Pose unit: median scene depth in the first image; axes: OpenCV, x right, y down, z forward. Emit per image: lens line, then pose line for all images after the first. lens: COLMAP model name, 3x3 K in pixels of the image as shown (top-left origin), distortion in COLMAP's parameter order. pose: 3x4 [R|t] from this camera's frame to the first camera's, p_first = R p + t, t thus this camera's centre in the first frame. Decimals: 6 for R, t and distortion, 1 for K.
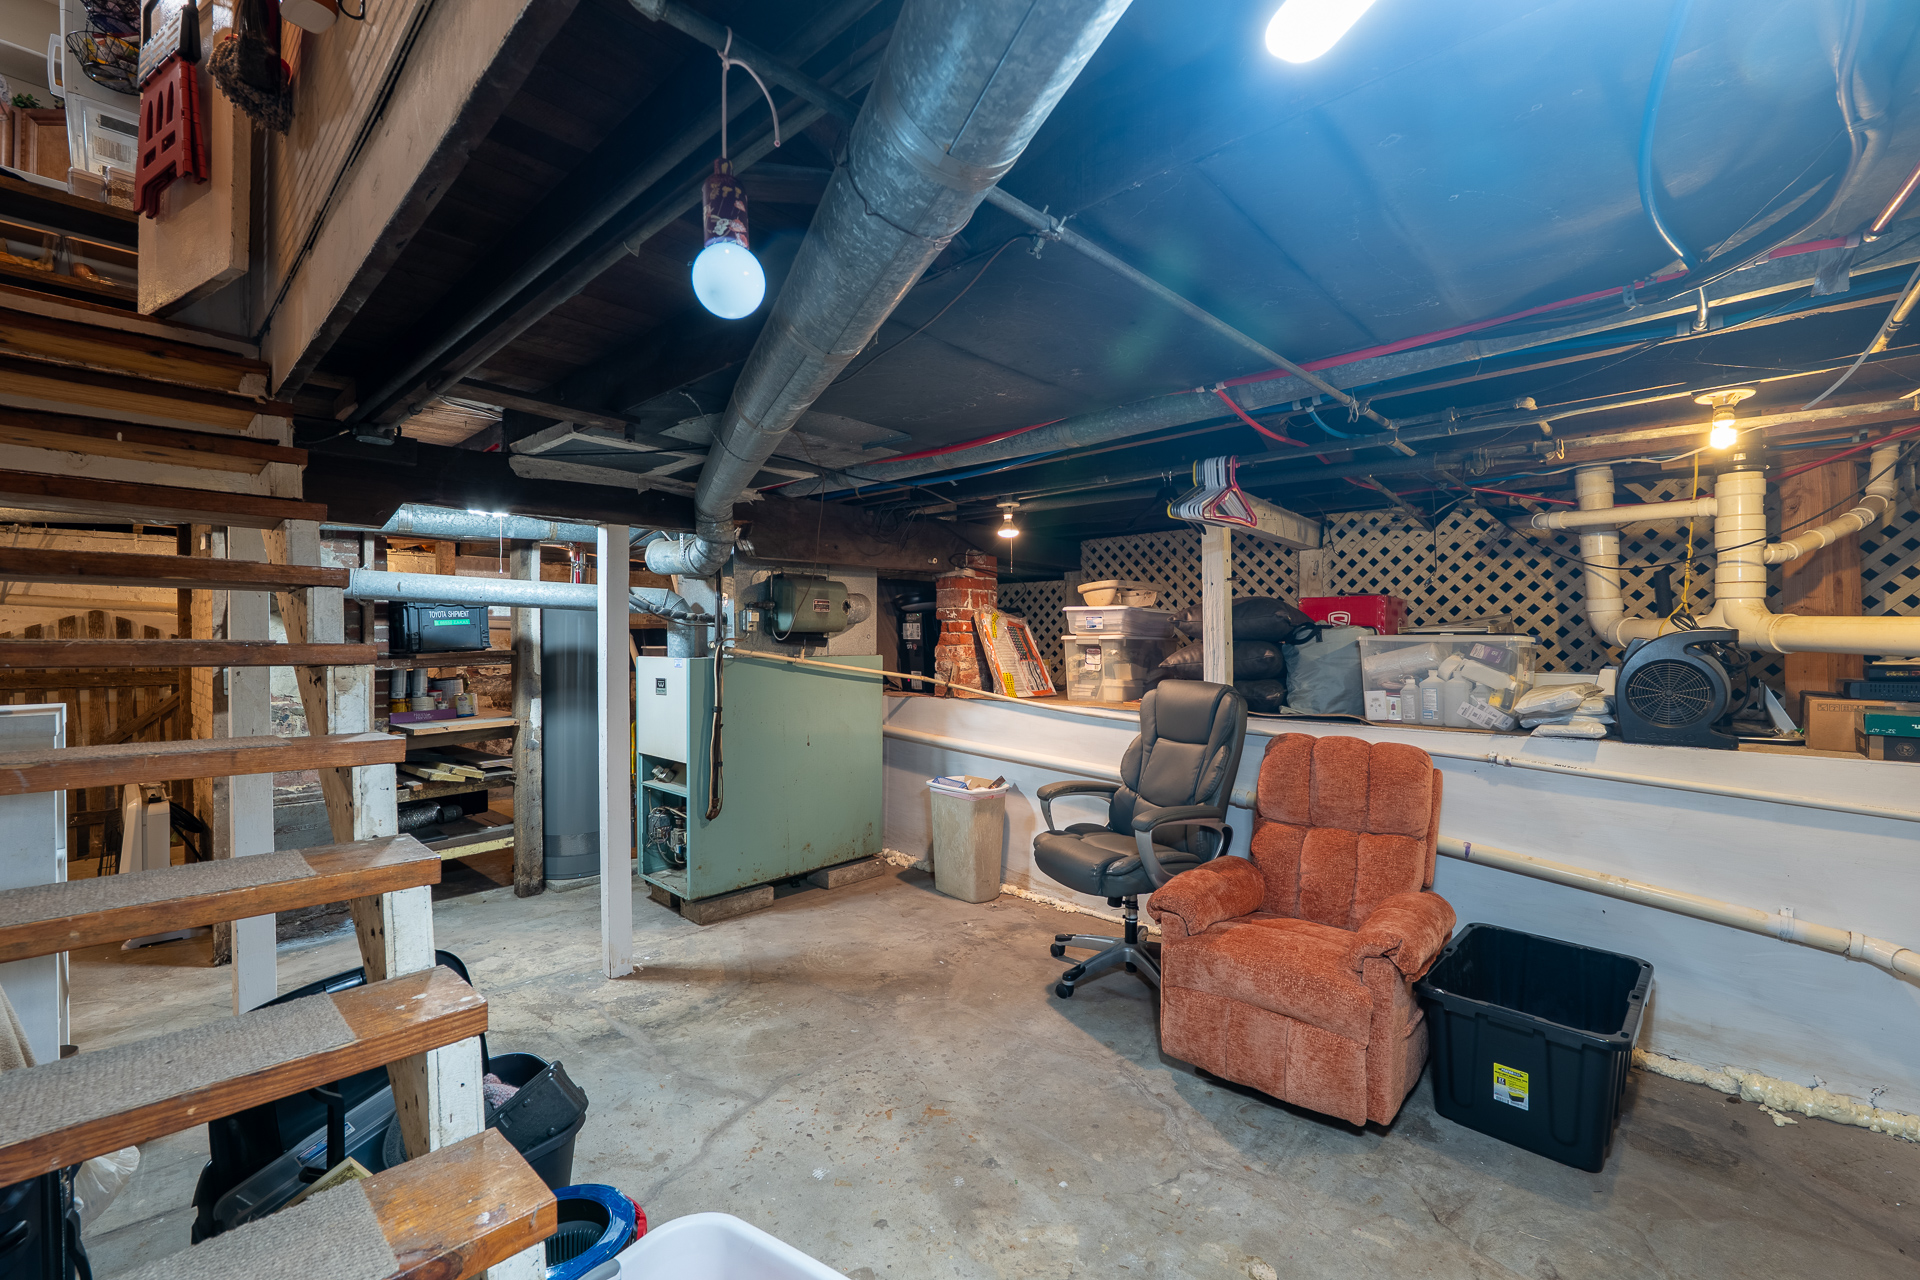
lens RADIAL K [[797.0, 0, 970.4], [0, 797.0, 639.3], [0, 0, 1]] dist [-0.009059, 0.000161]
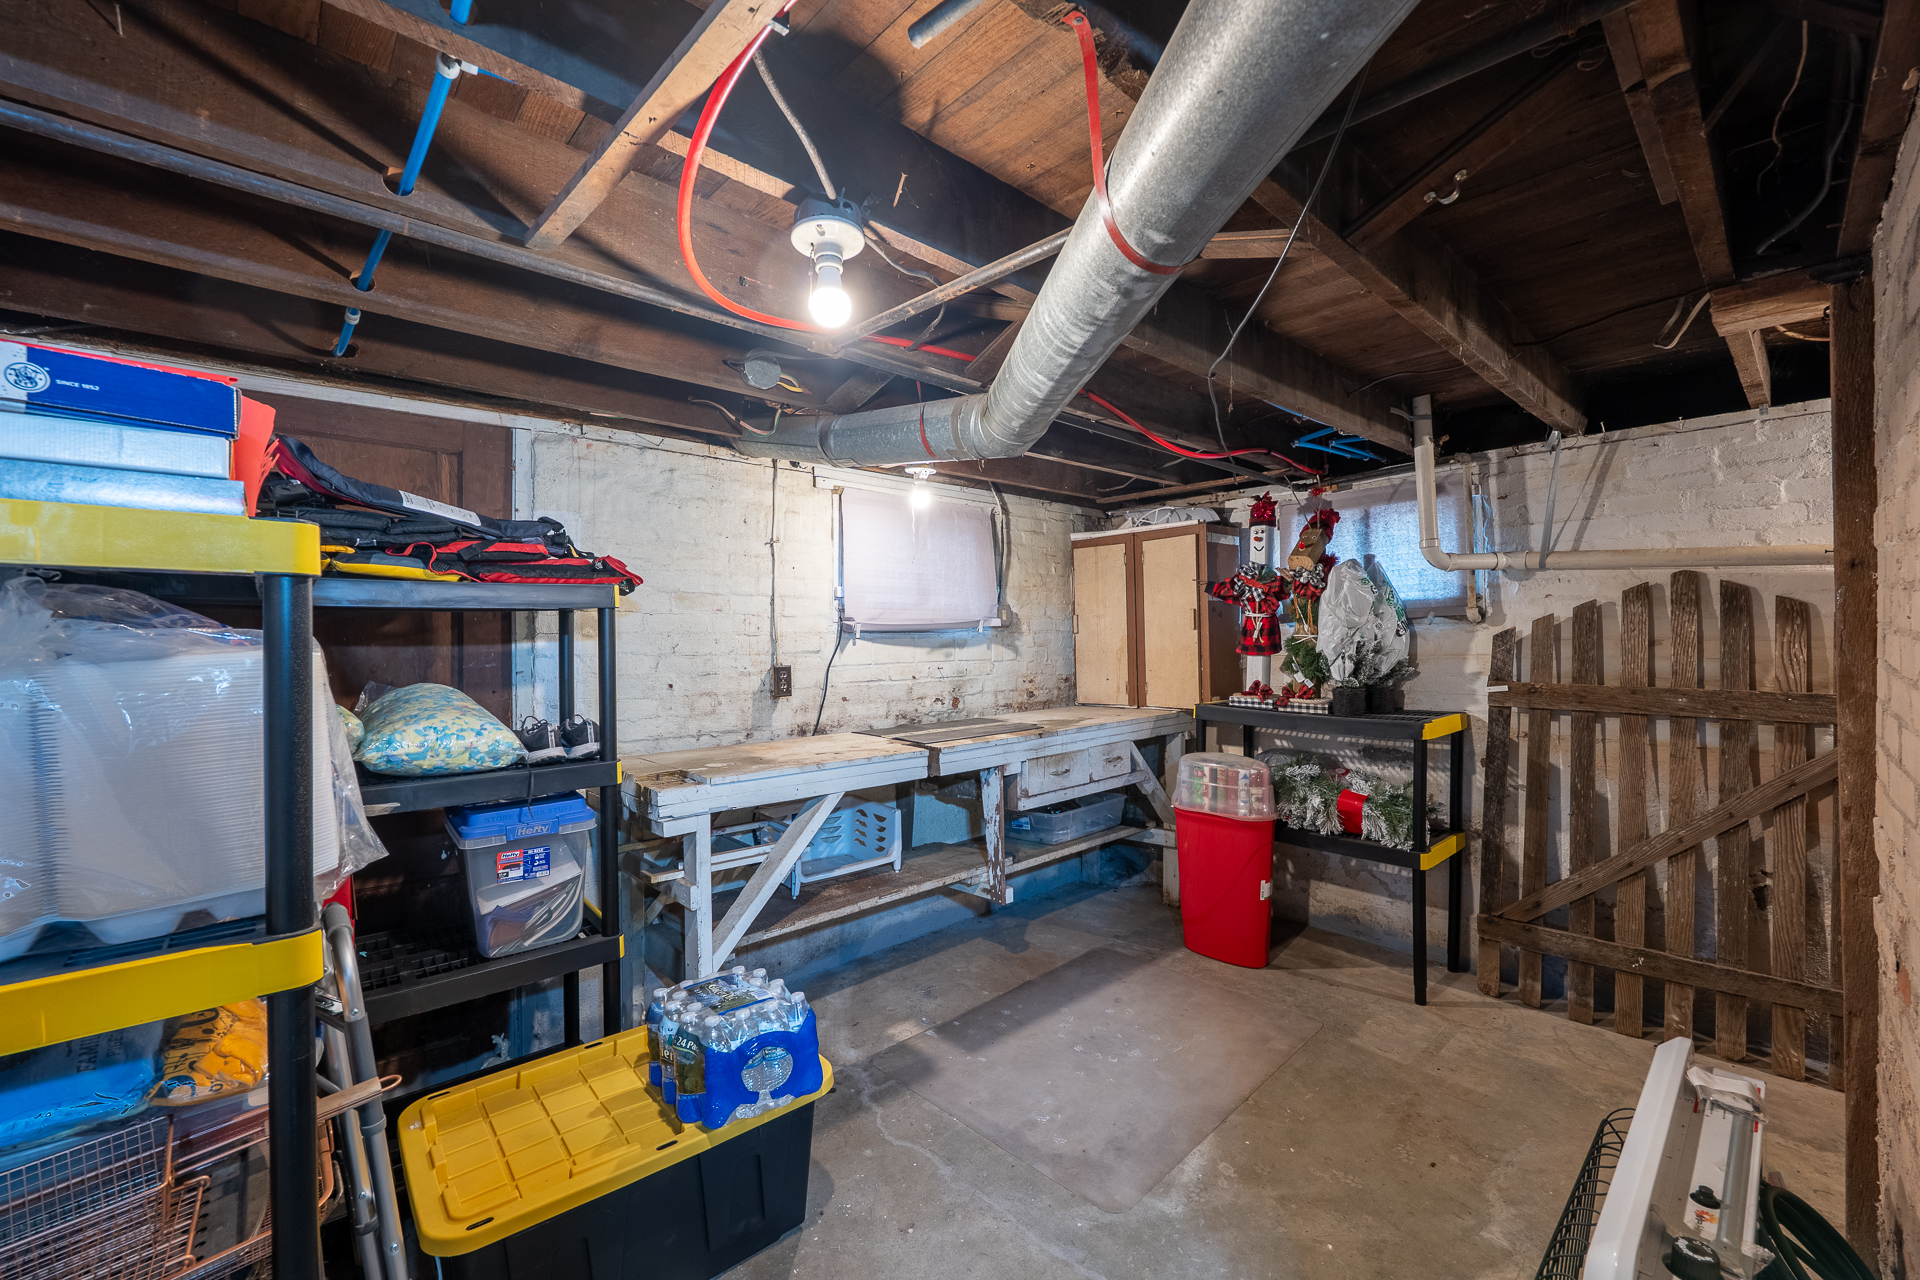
lens RADIAL K [[797.0, 0, 970.0], [0, 797.0, 641.7], [0, 0, 1]] dist [-0.009059, 0.000161]
pose [[-0.091329, 0.007876, -0.995790, -0.647998], [0.005935, 0.999955, 0.007365, 0.004975], [0.995803, -0.005238, -0.091372, 0.687881]]
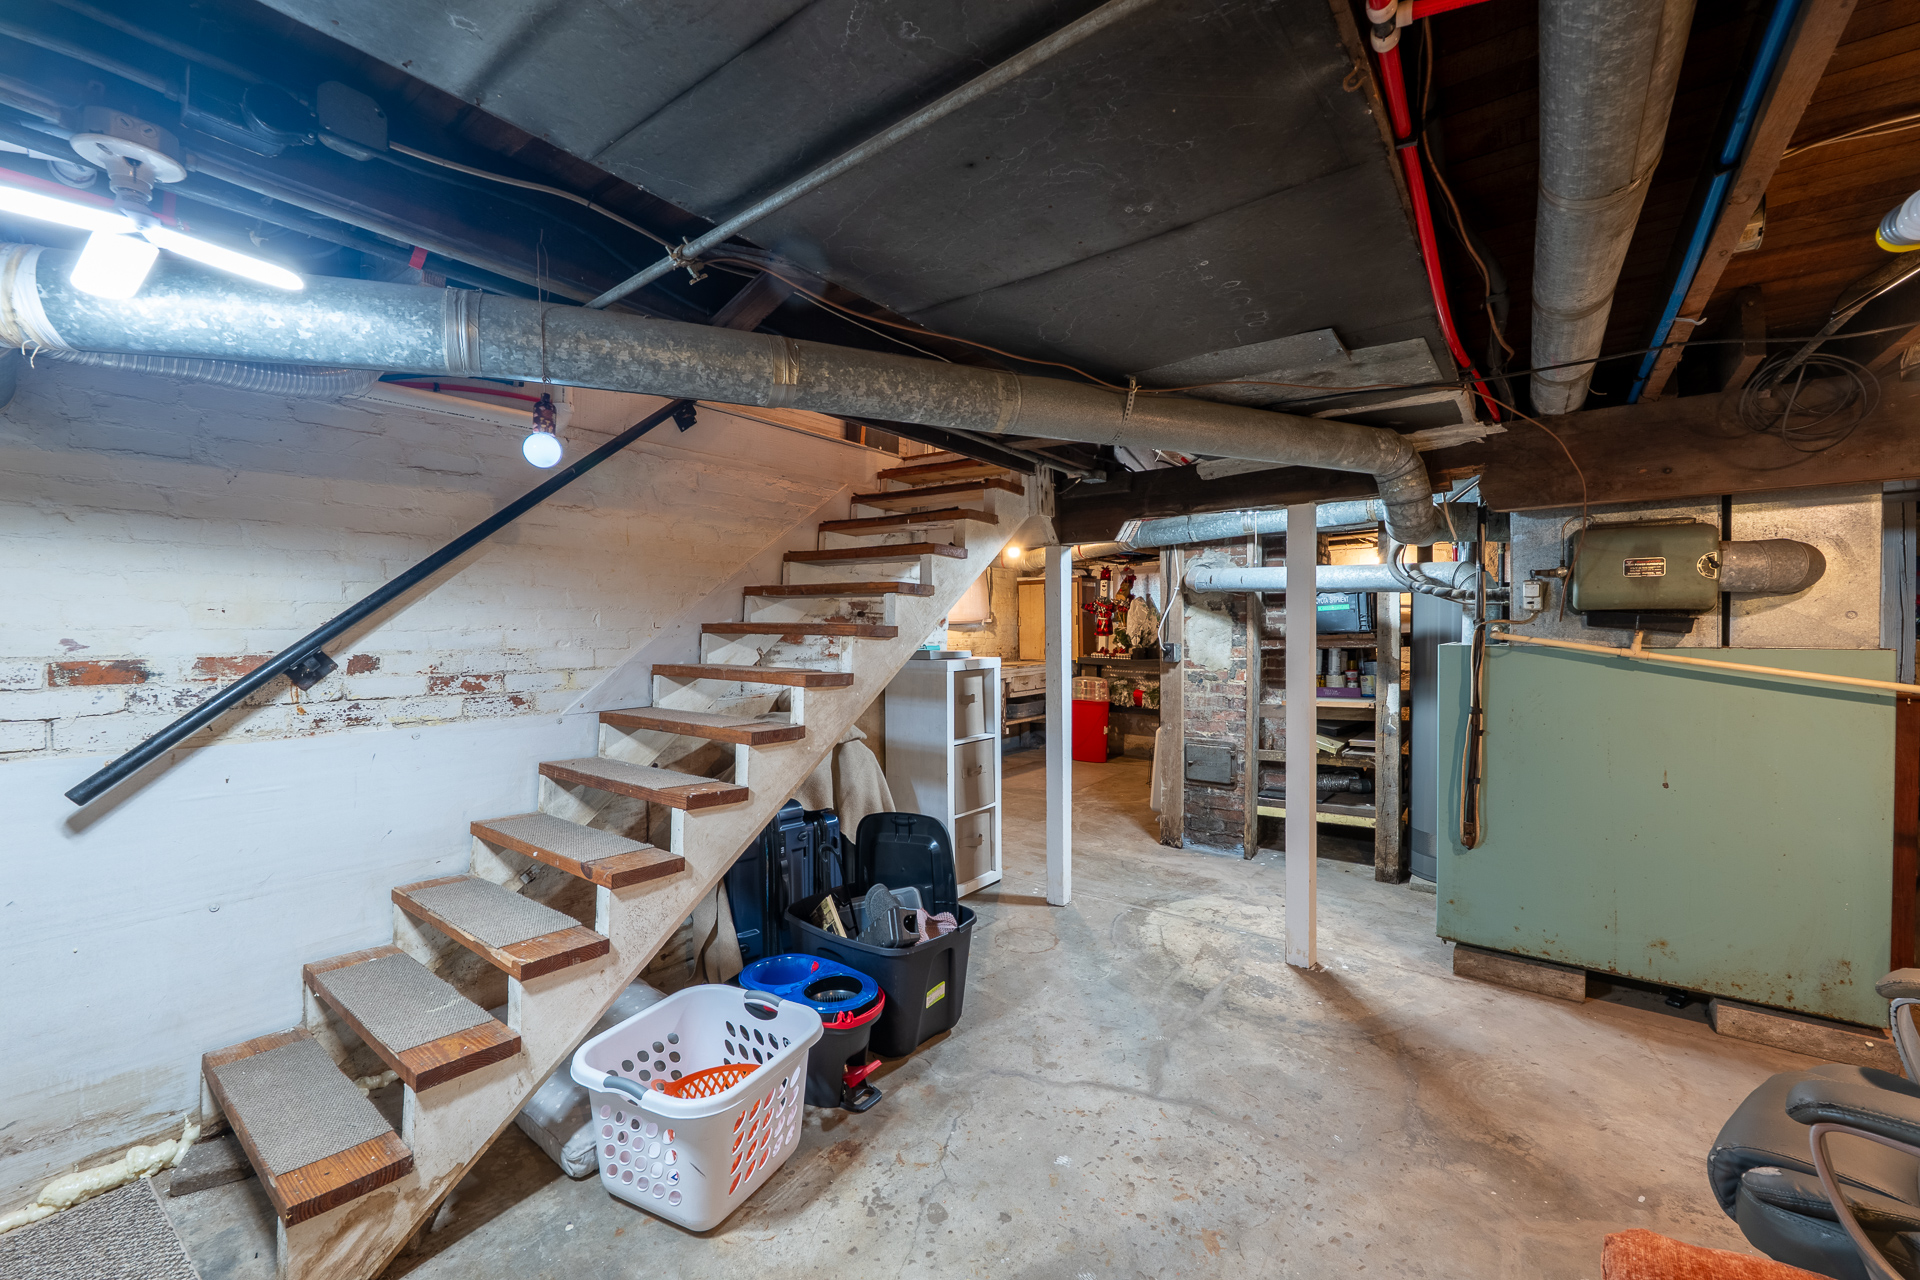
lens RADIAL K [[797.0, 0, 965.0], [0, 797.0, 637.1], [0, 0, 1]] dist [-0.009059, 0.000161]
pose [[0.082443, 0.012931, -0.996512, 0.403690], [0.000744, 0.999915, 0.013036, 0.004516], [0.996596, -0.001816, 0.082426, 0.415301]]
